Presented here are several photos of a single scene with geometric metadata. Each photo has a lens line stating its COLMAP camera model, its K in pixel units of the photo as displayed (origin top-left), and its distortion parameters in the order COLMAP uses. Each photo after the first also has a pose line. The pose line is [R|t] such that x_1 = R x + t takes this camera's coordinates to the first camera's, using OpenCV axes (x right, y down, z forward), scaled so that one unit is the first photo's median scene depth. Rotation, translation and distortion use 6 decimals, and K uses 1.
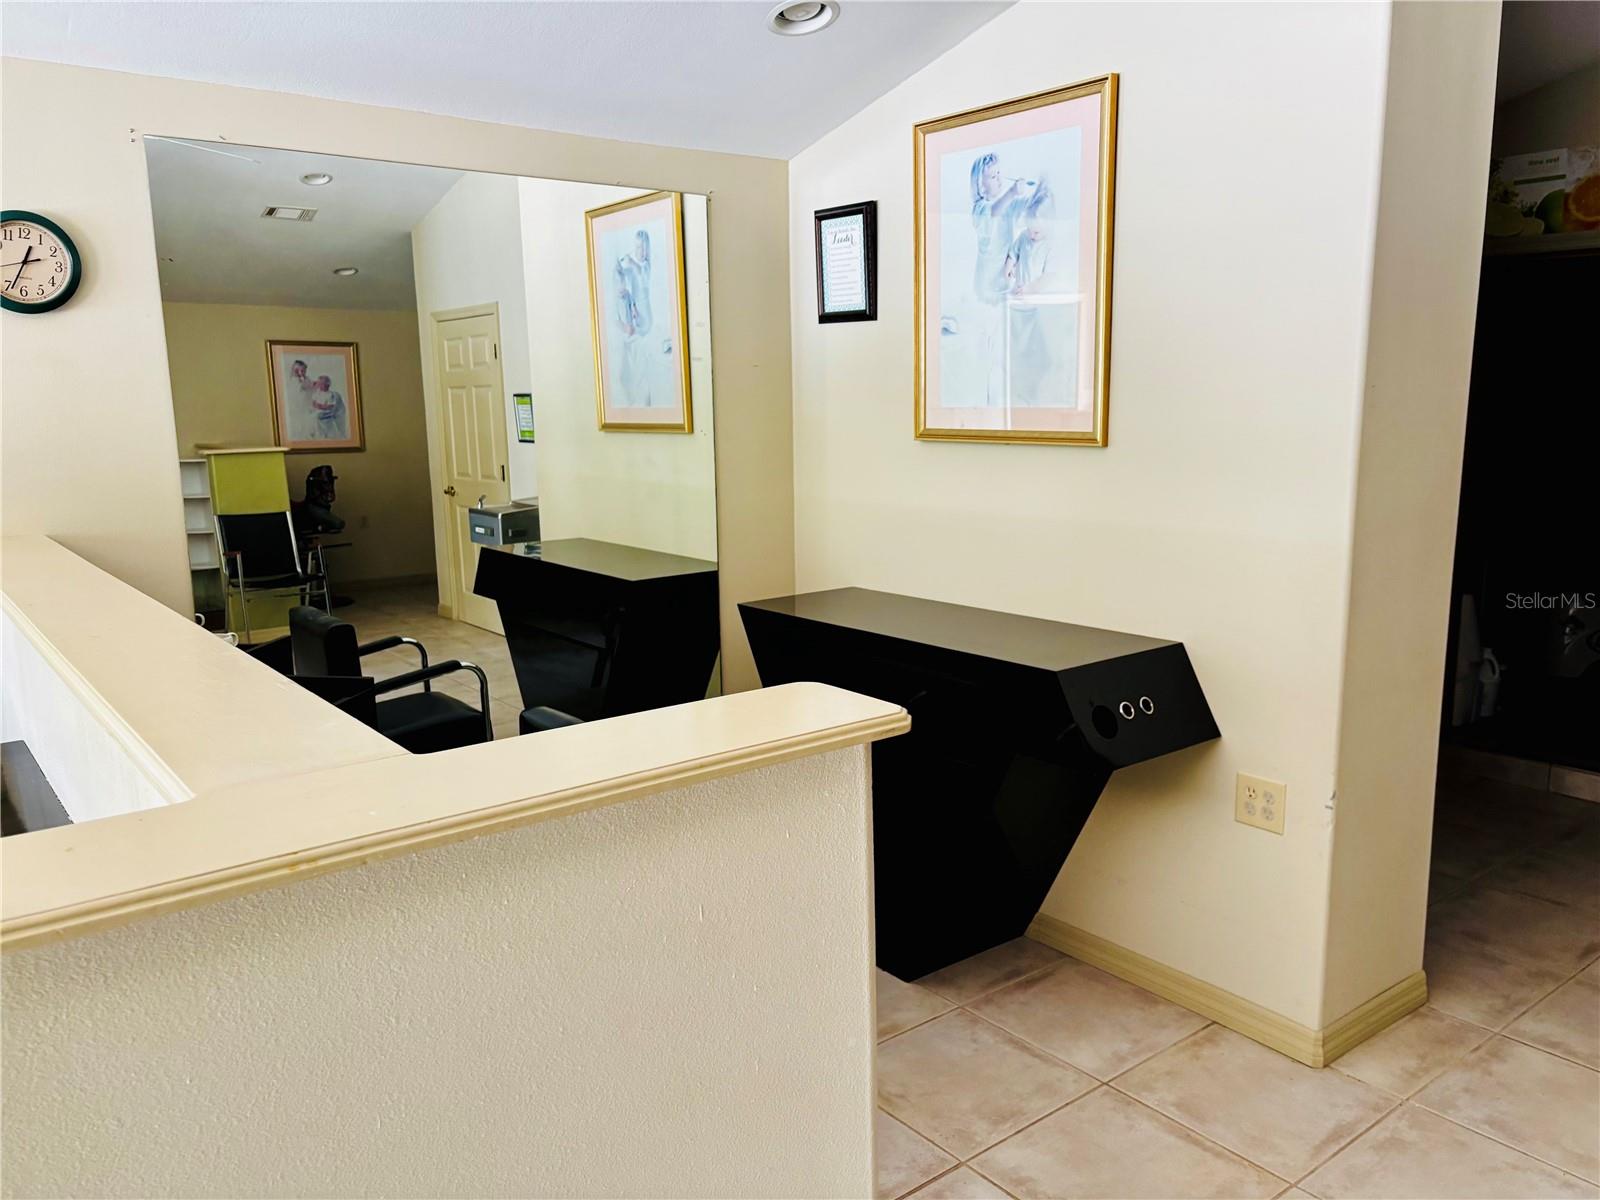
lens RADIAL K [[1214.2, 0, 820.5], [0, 1214.2, 617.8], [0, 0, 1]] dist [0.057462, -0.069144]
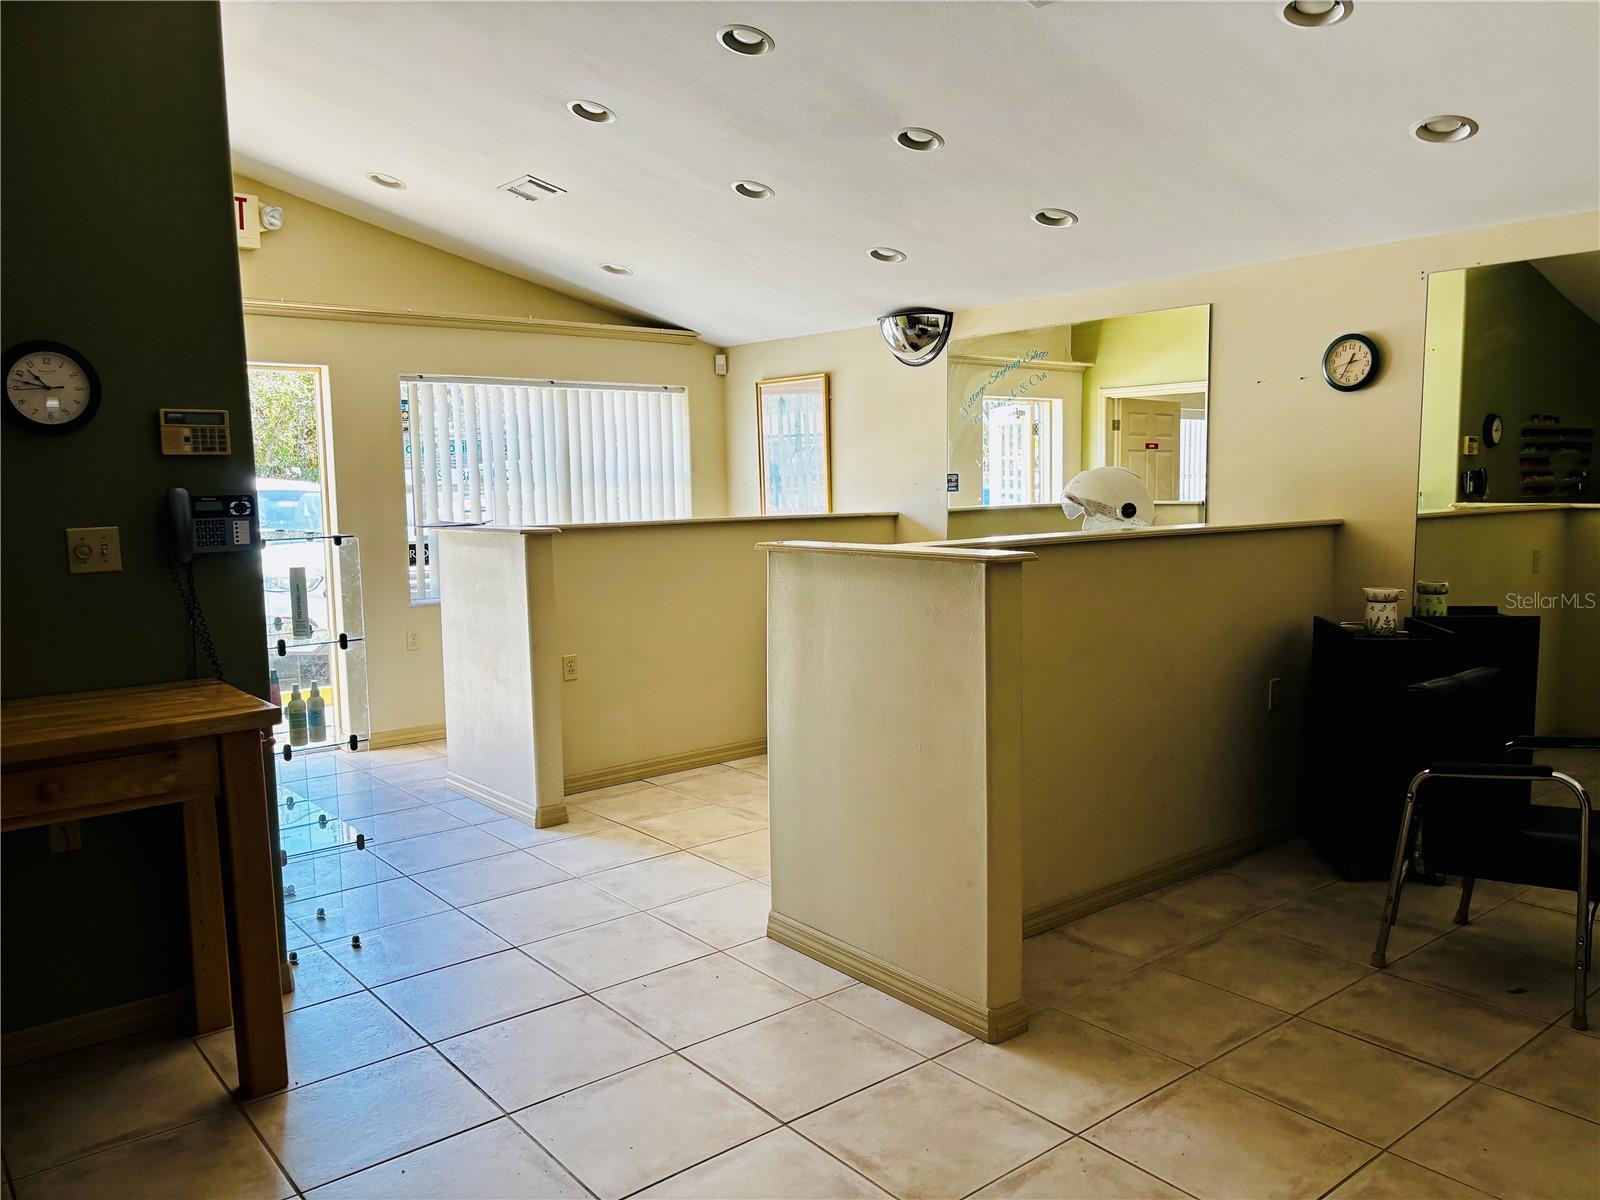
lens RADIAL K [[1214.2, 0, 818.6], [0, 1214.2, 602.5], [0, 0, 1]] dist [0.057462, -0.069144]
pose [[0.005826, 0.114831, -0.993368, 0.839370], [-0.170131, 0.979016, 0.112174, -0.015044], [0.985404, 0.168349, 0.025240, 0.194981]]
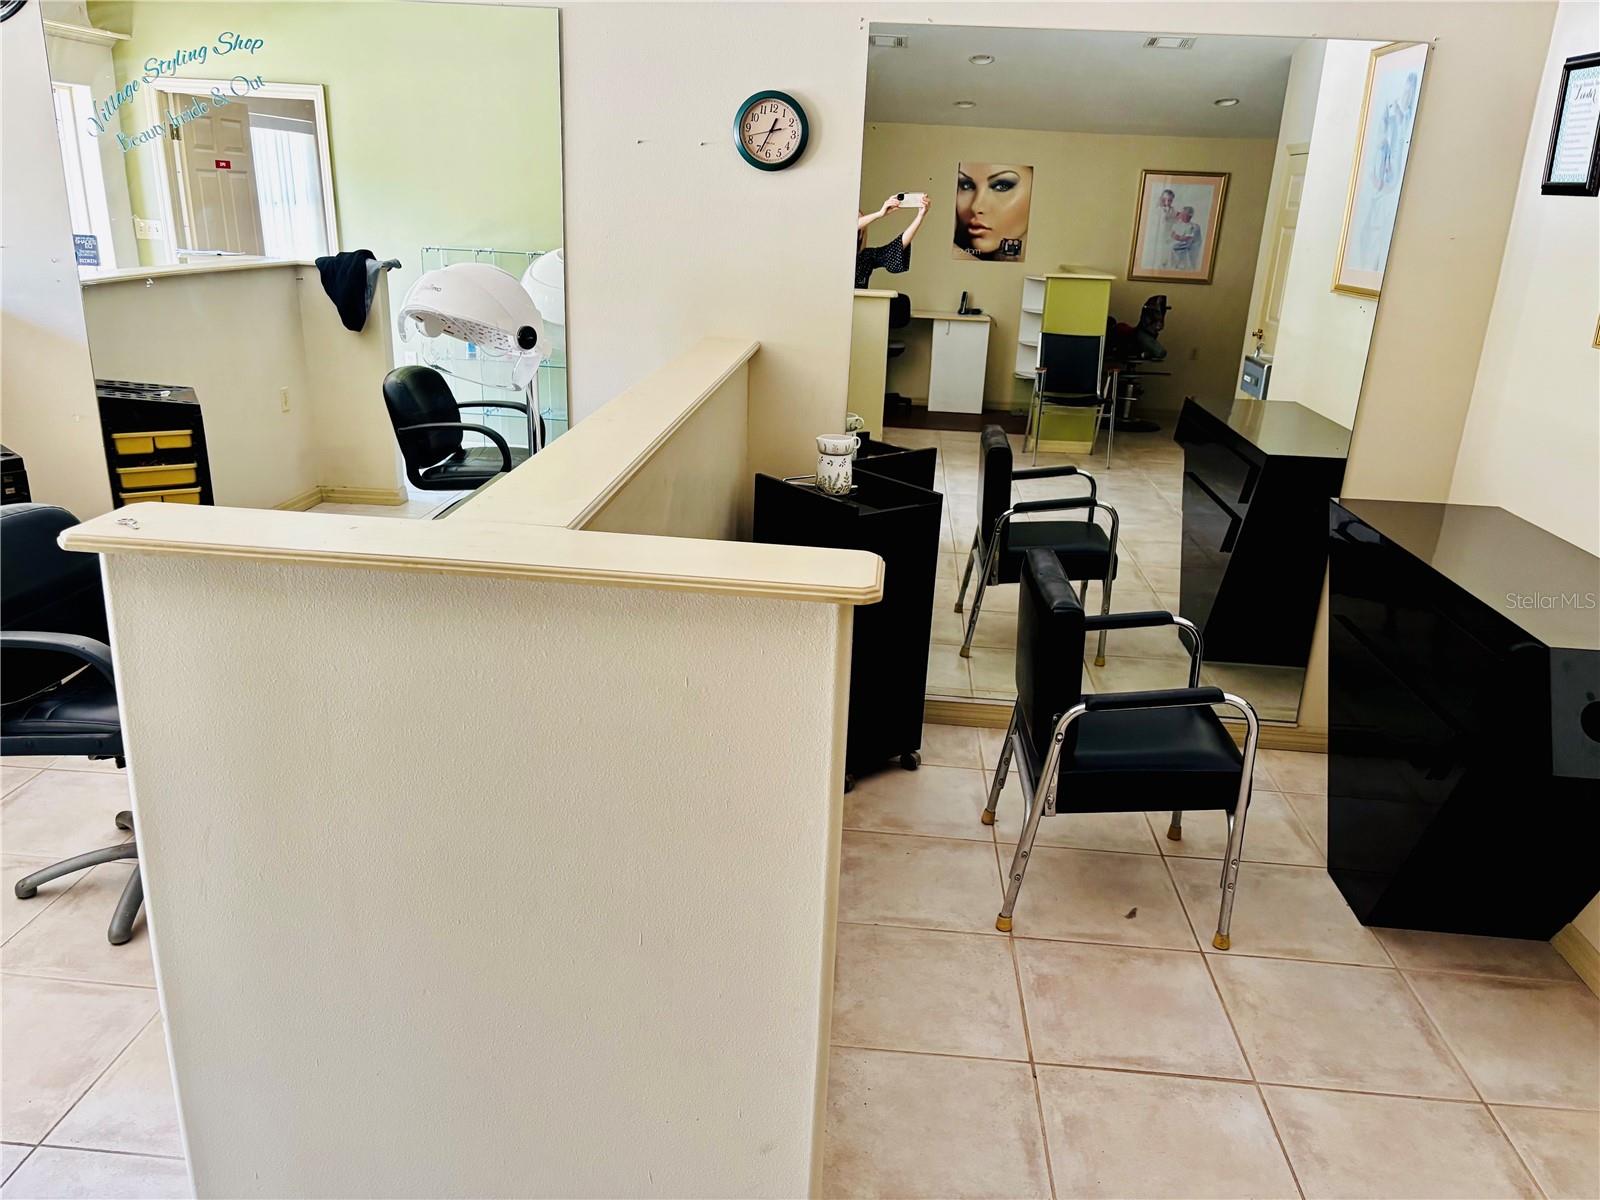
lens RADIAL K [[1214.2, 0, 816.1], [0, 1214.2, 610.8], [0, 0, 1]] dist [0.057462, -0.069144]
pose [[0.733801, 0.263811, -0.626051, 0.262457], [-0.178533, 0.964018, 0.196967, -0.043146], [0.655487, -0.032763, 0.754496, 0.011338]]
